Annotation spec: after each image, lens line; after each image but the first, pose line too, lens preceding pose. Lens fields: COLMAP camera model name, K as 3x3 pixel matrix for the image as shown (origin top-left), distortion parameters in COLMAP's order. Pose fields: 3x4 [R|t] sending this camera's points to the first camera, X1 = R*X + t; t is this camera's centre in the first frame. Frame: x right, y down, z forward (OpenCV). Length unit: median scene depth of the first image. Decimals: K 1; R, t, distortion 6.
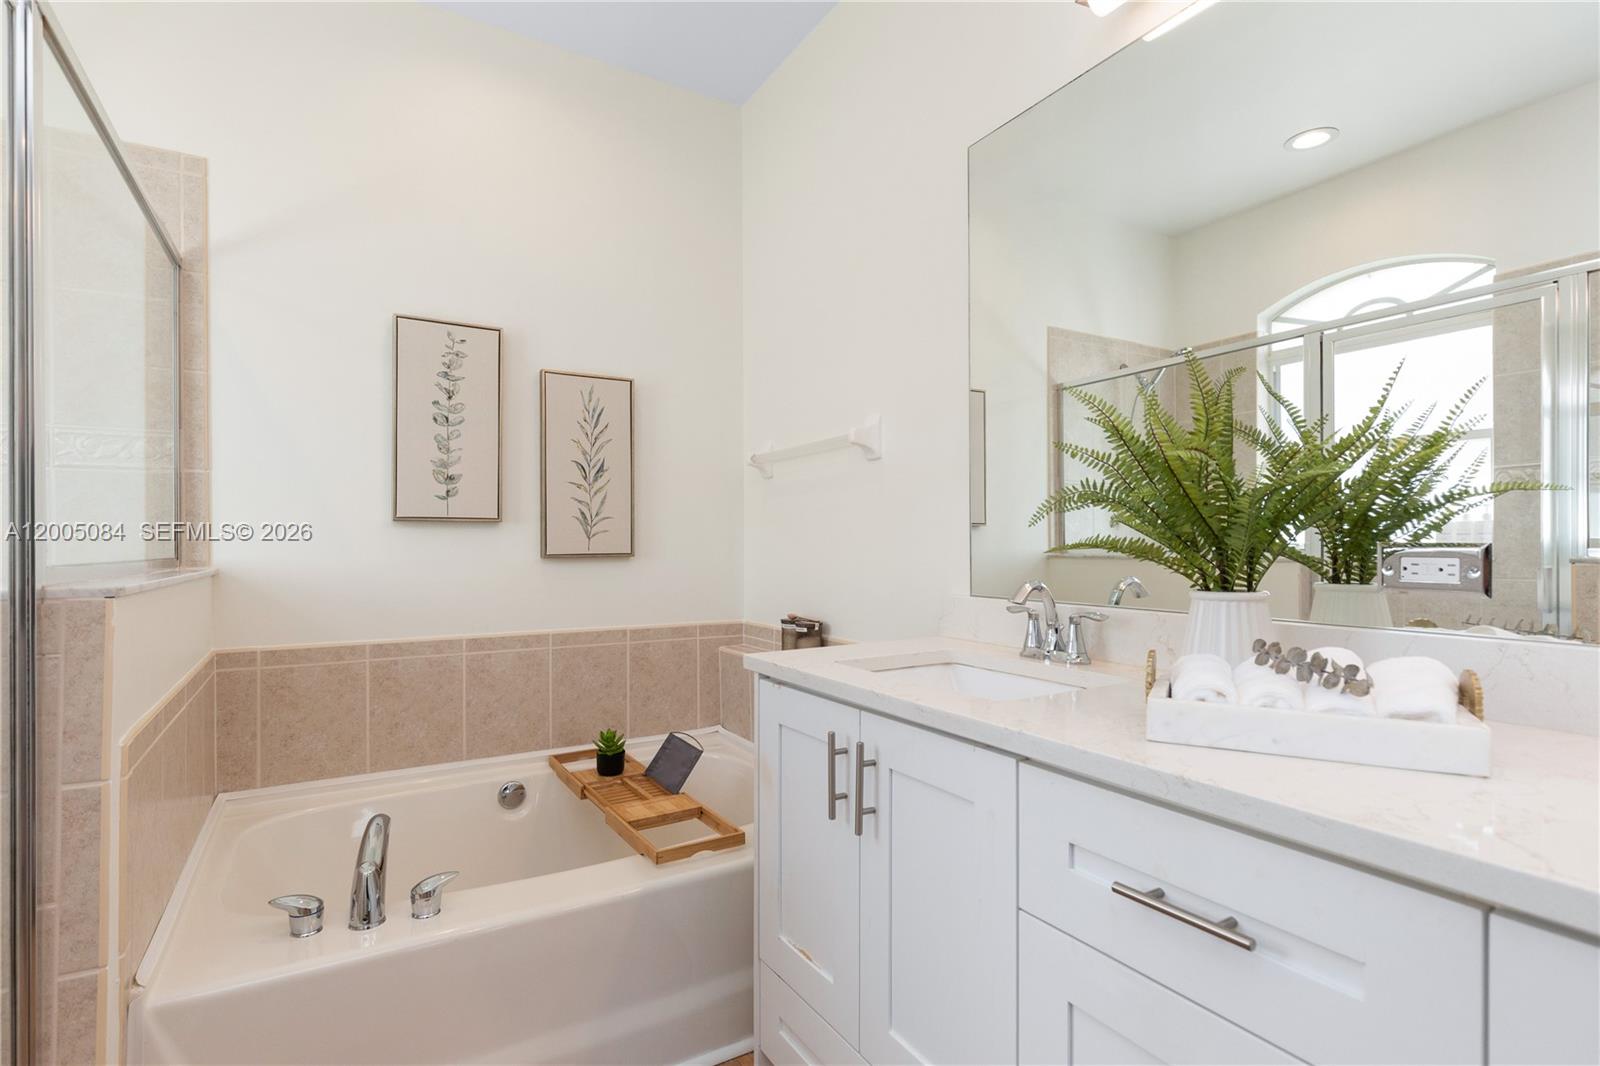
lens RADIAL K [[774.4, 0, 804.7], [0, 774.4, 540.8], [0, 0, 1]] dist [-0.006032, -0.001061]
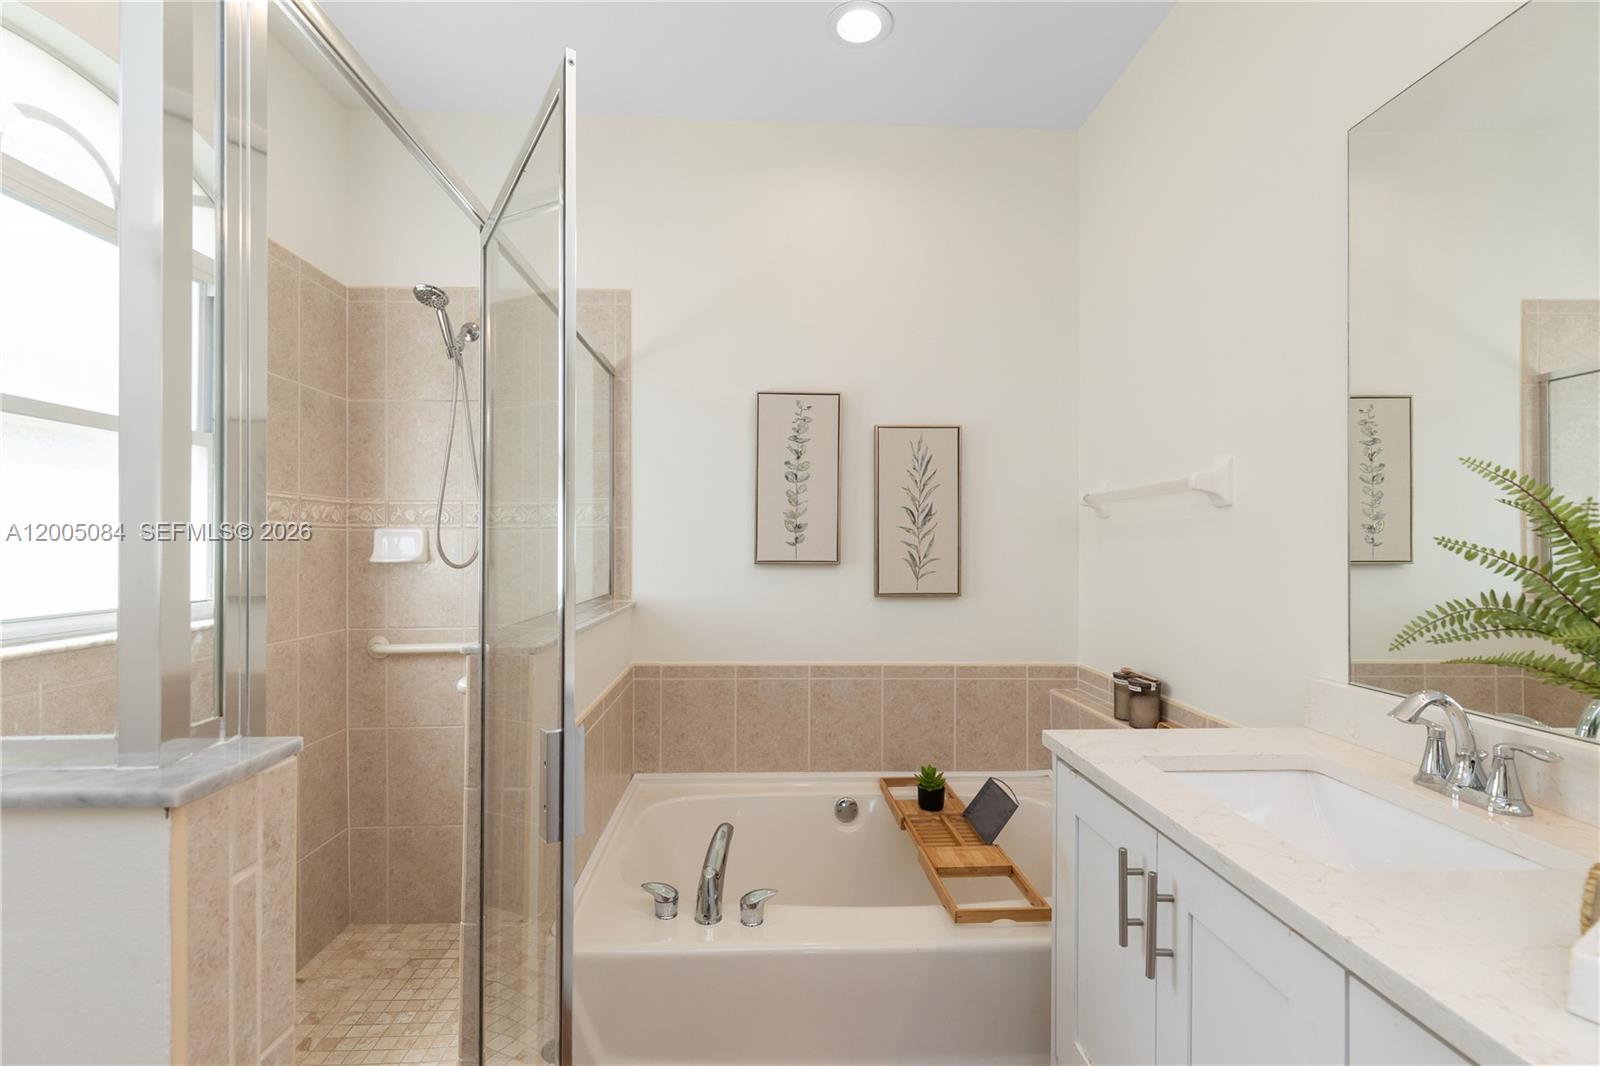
lens RADIAL K [[731.8, 0, 789.9], [0, 731.8, 532.2], [0, 0, 1]] dist [0.004662, -0.000129]
pose [[0.871326, 0.003848, -0.490689, 0.076492], [-0.005567, 0.999982, -0.002044, -0.078646], [0.490673, 0.004513, 0.871332, 0.041918]]
